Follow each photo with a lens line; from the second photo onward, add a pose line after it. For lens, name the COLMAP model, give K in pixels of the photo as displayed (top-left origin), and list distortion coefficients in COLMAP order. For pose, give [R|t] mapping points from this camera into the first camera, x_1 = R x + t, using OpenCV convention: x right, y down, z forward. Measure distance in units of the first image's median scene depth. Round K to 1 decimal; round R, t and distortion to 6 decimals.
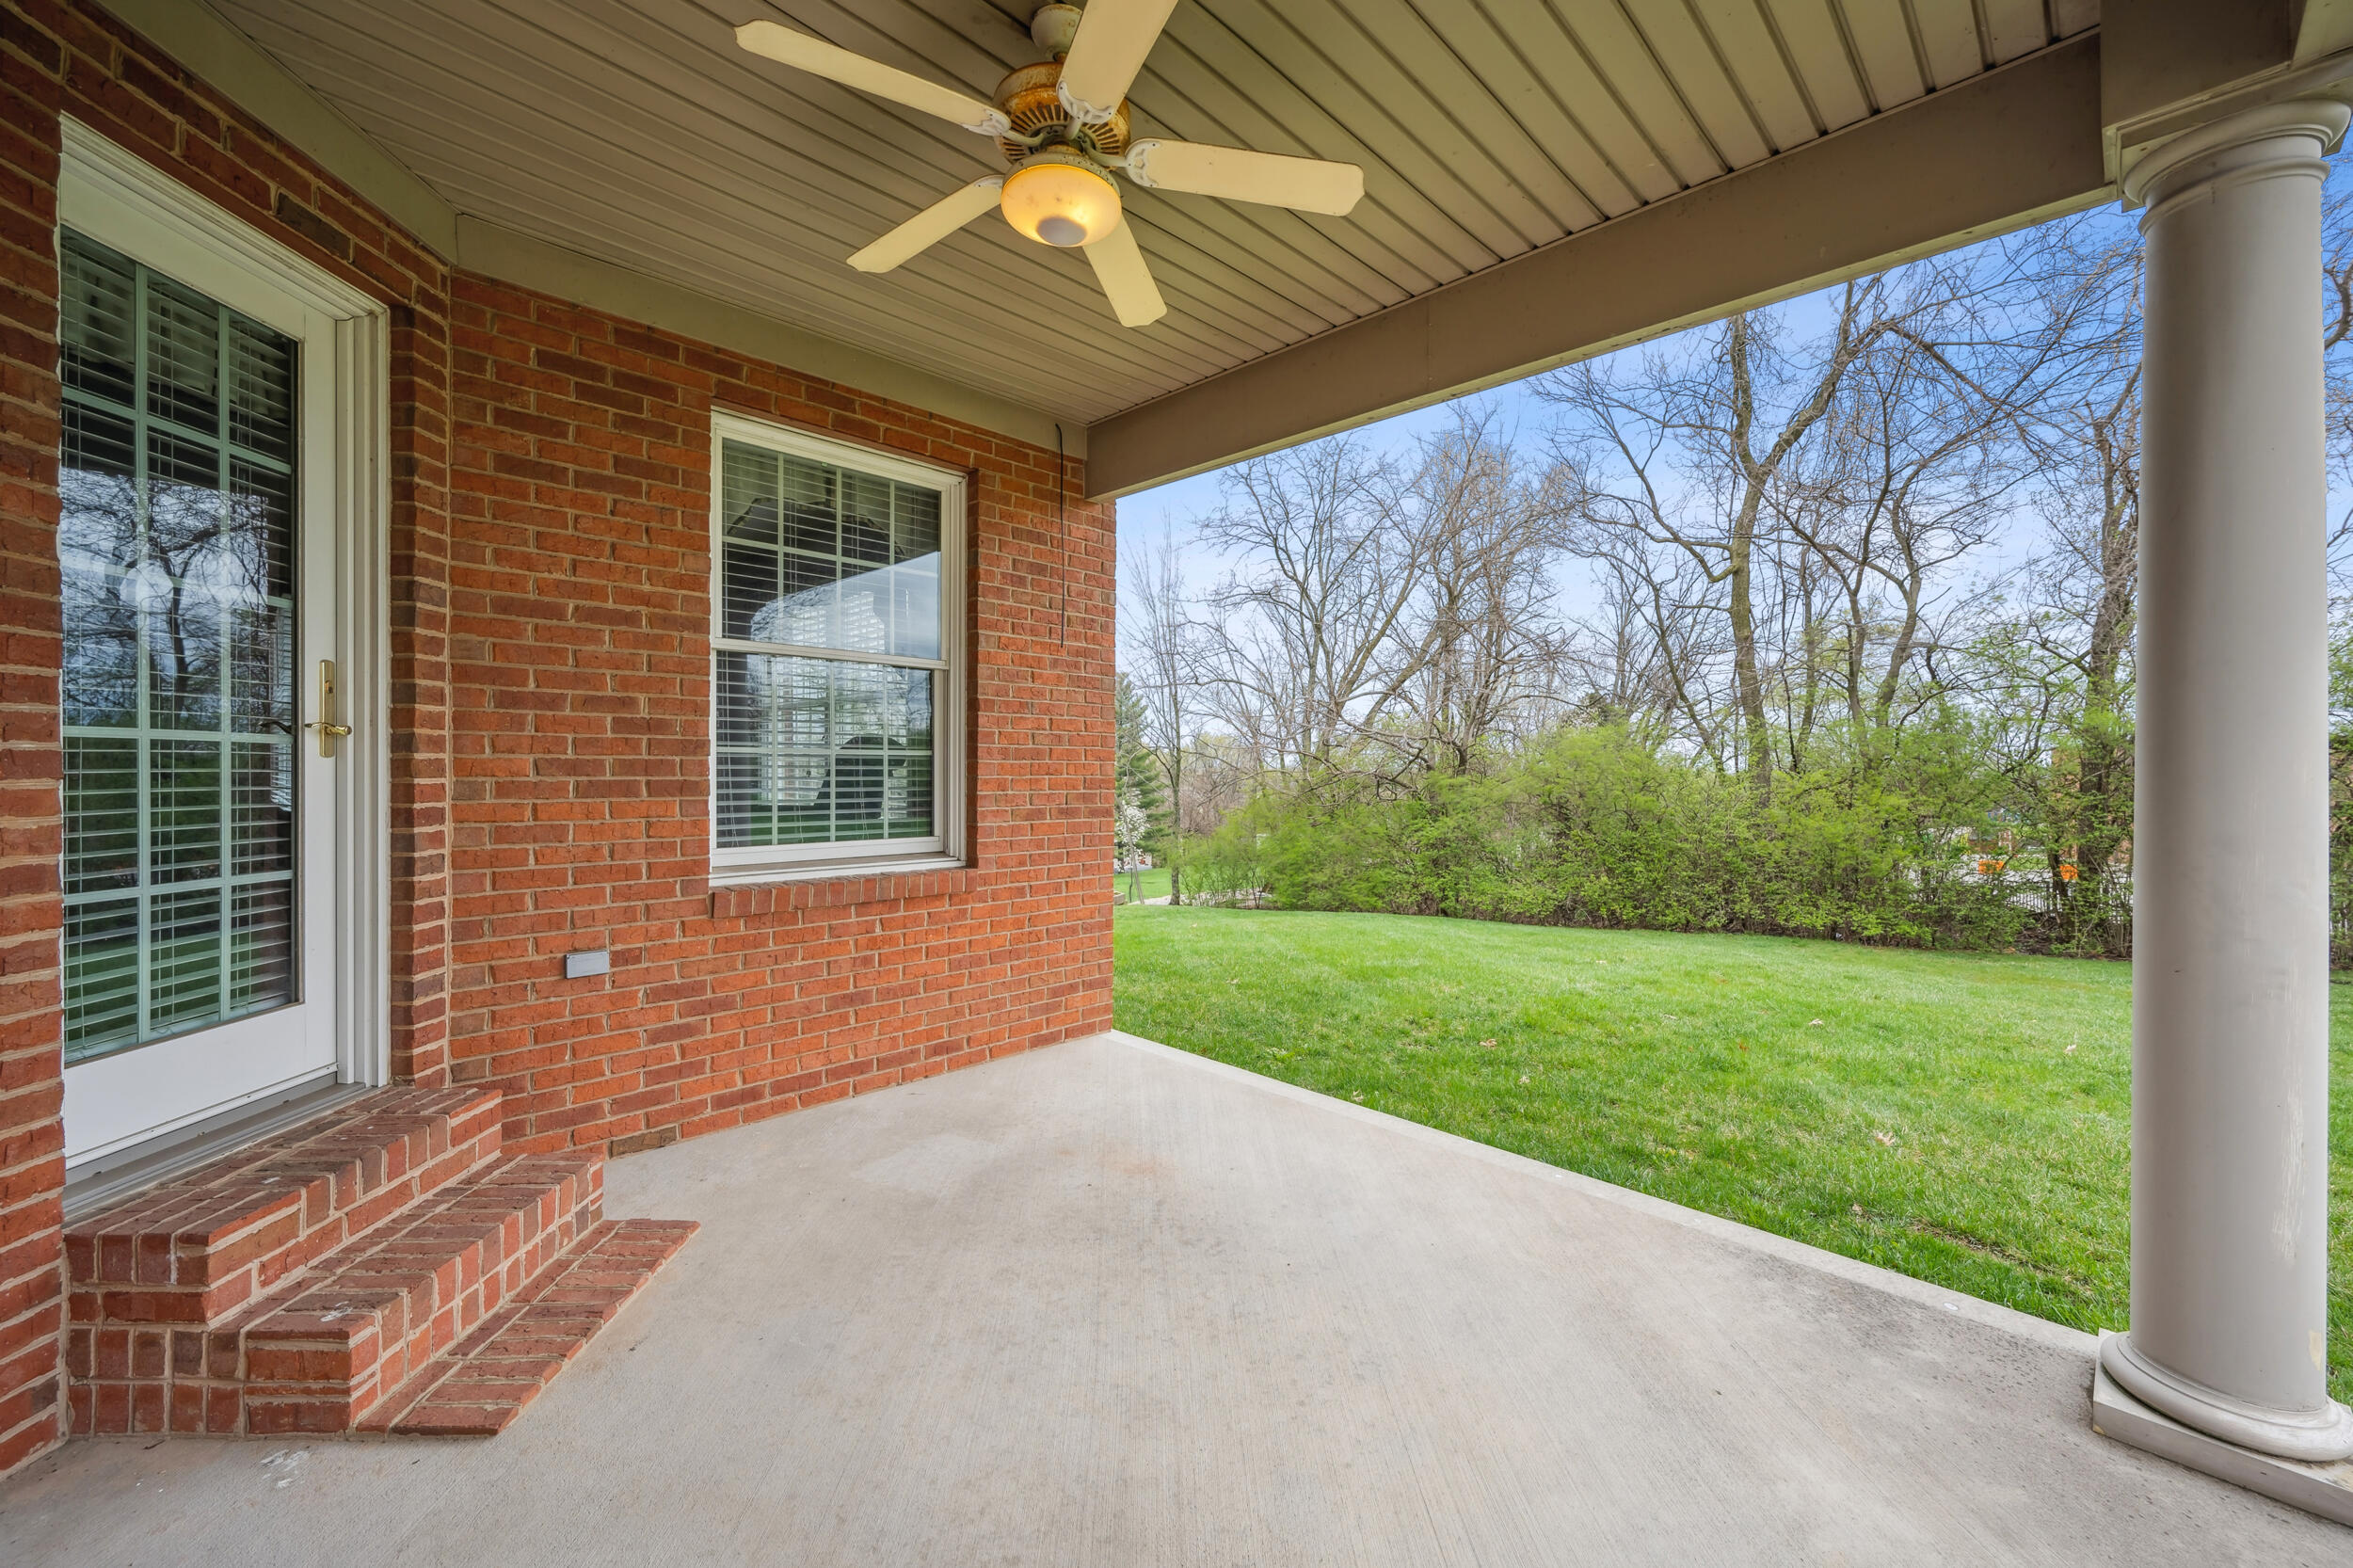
lens RADIAL K [[934.4, 0, 1177.3], [0, 934.4, 782.1], [0, 0, 1]] dist [0.000281, -0.000718]
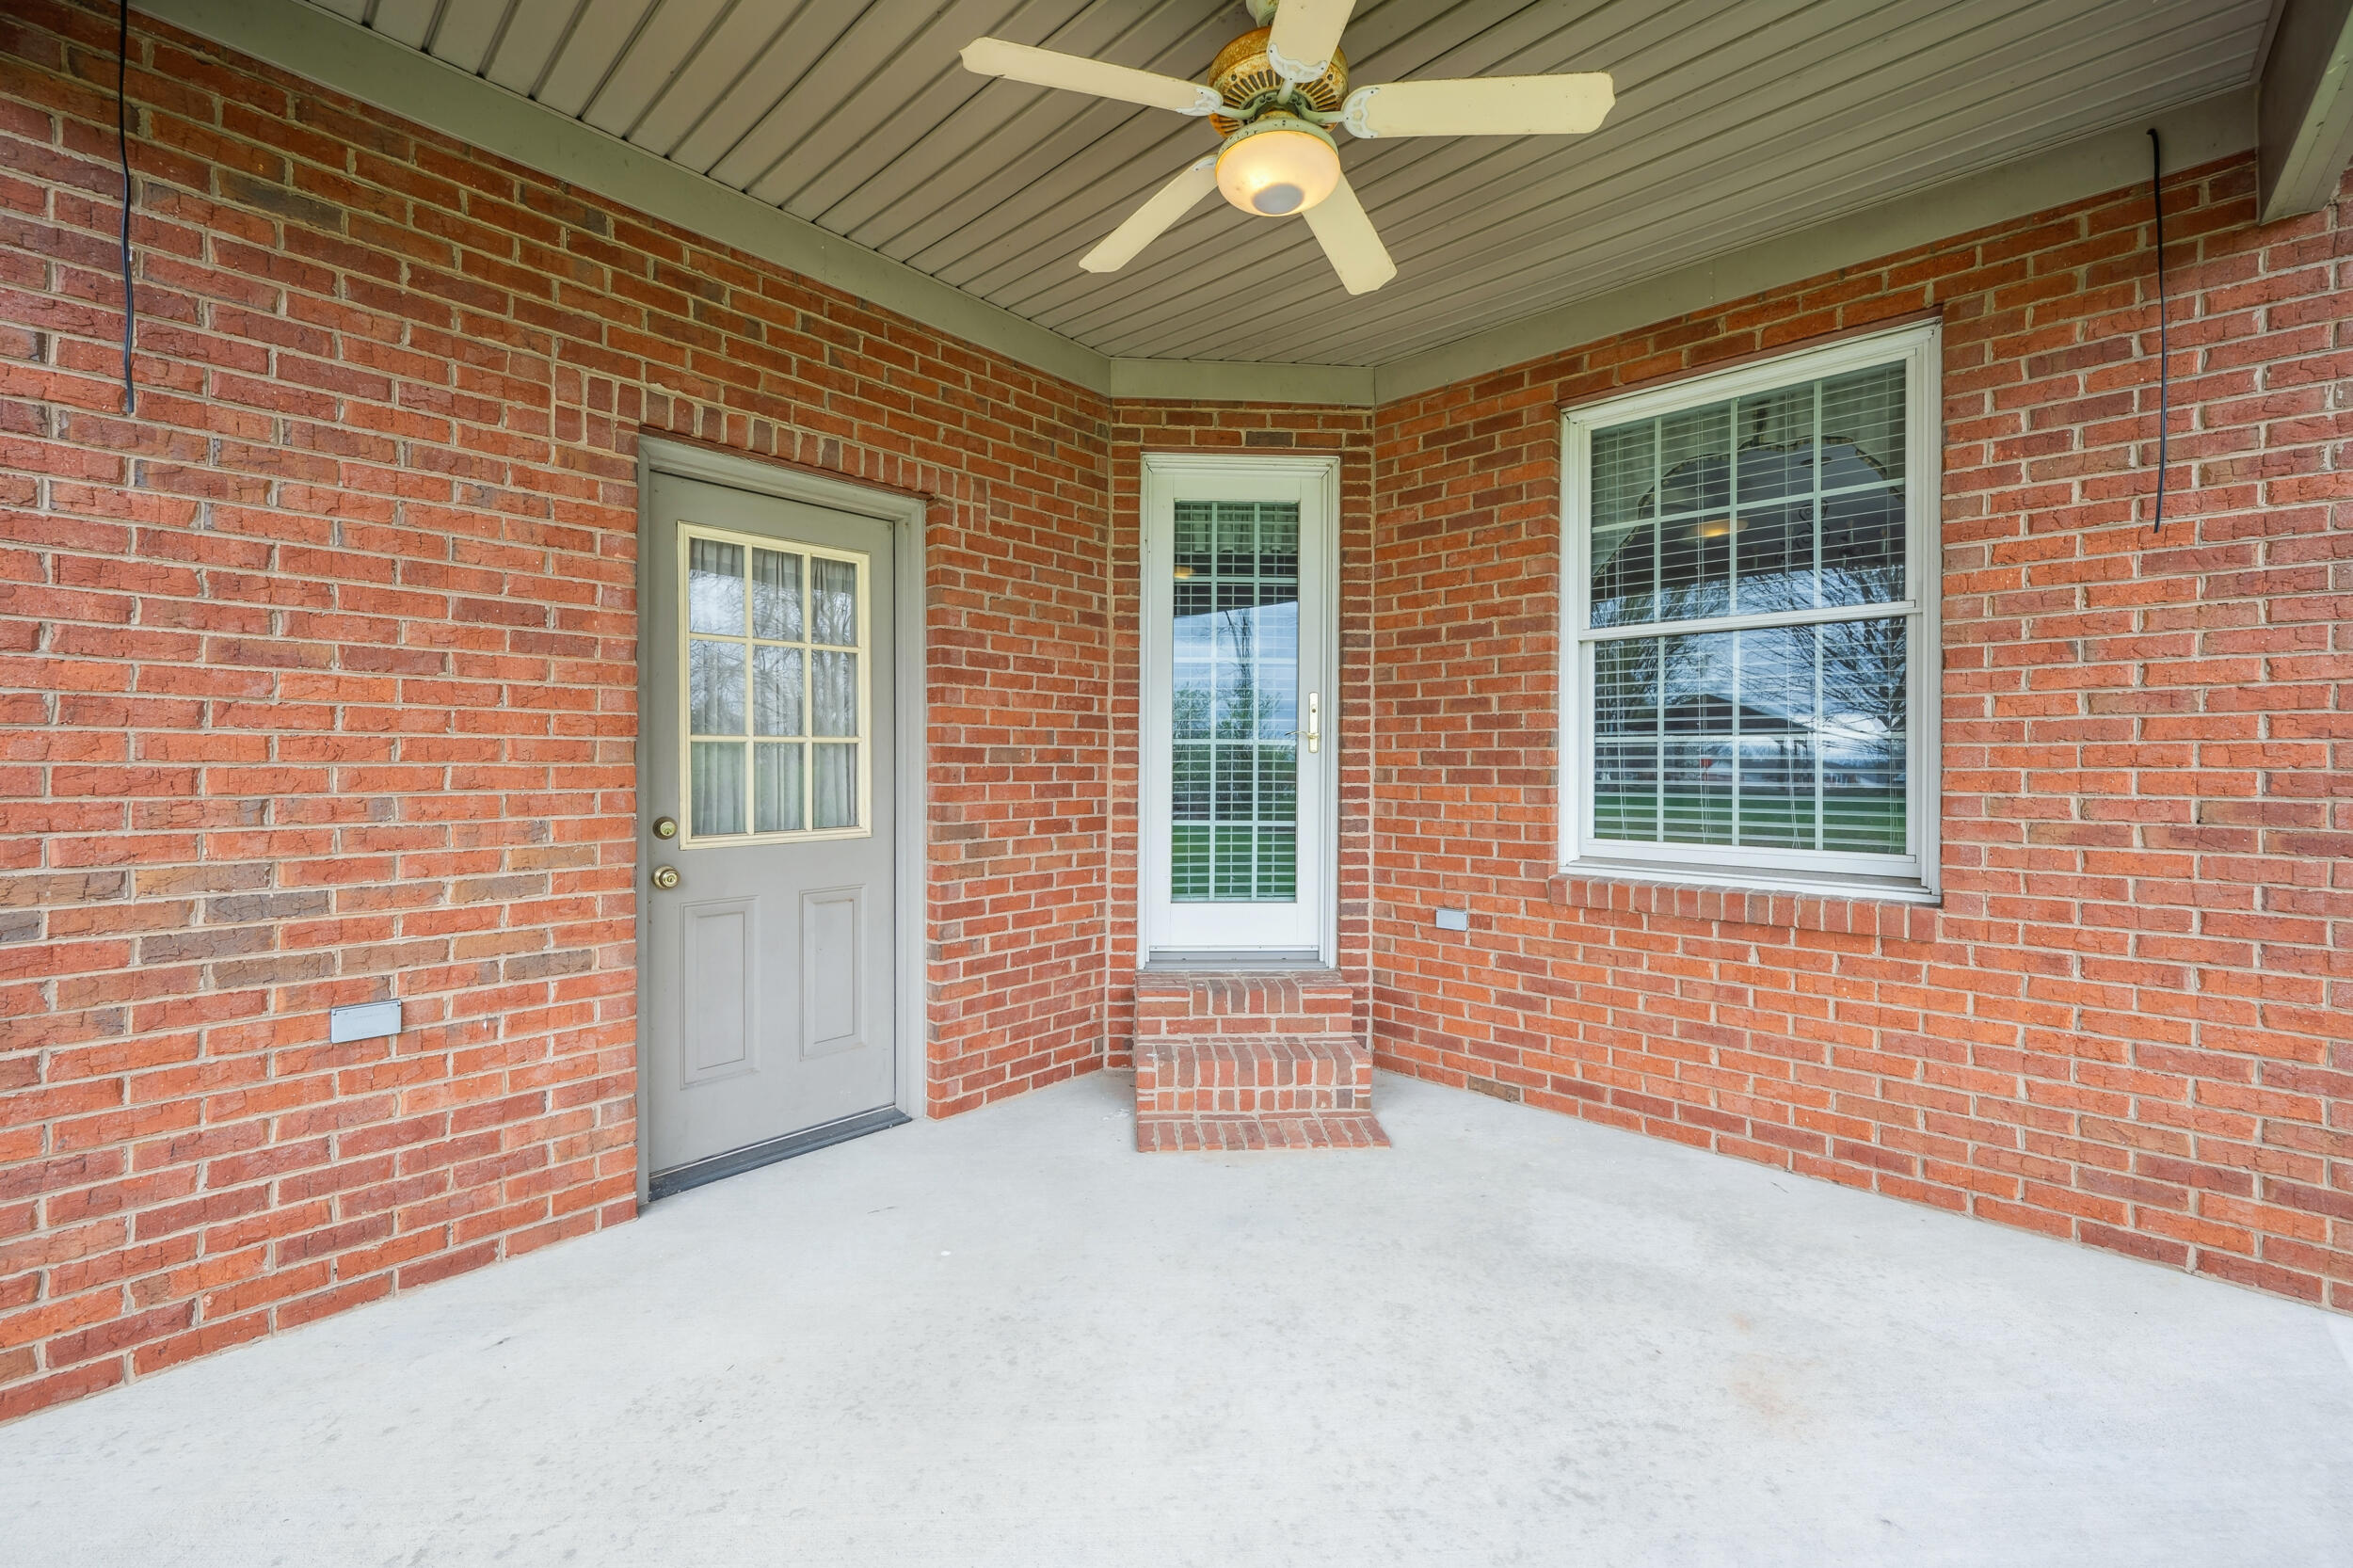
lens RADIAL K [[934.4, 0, 1169.4], [0, 934.4, 762.2], [0, 0, 1]] dist [0.000281, -0.000718]
pose [[0.029969, -0.005189, -0.999537, 0.576406], [-0.015394, 0.999866, -0.005653, 0.001975], [0.999432, 0.015556, 0.029885, 0.592976]]
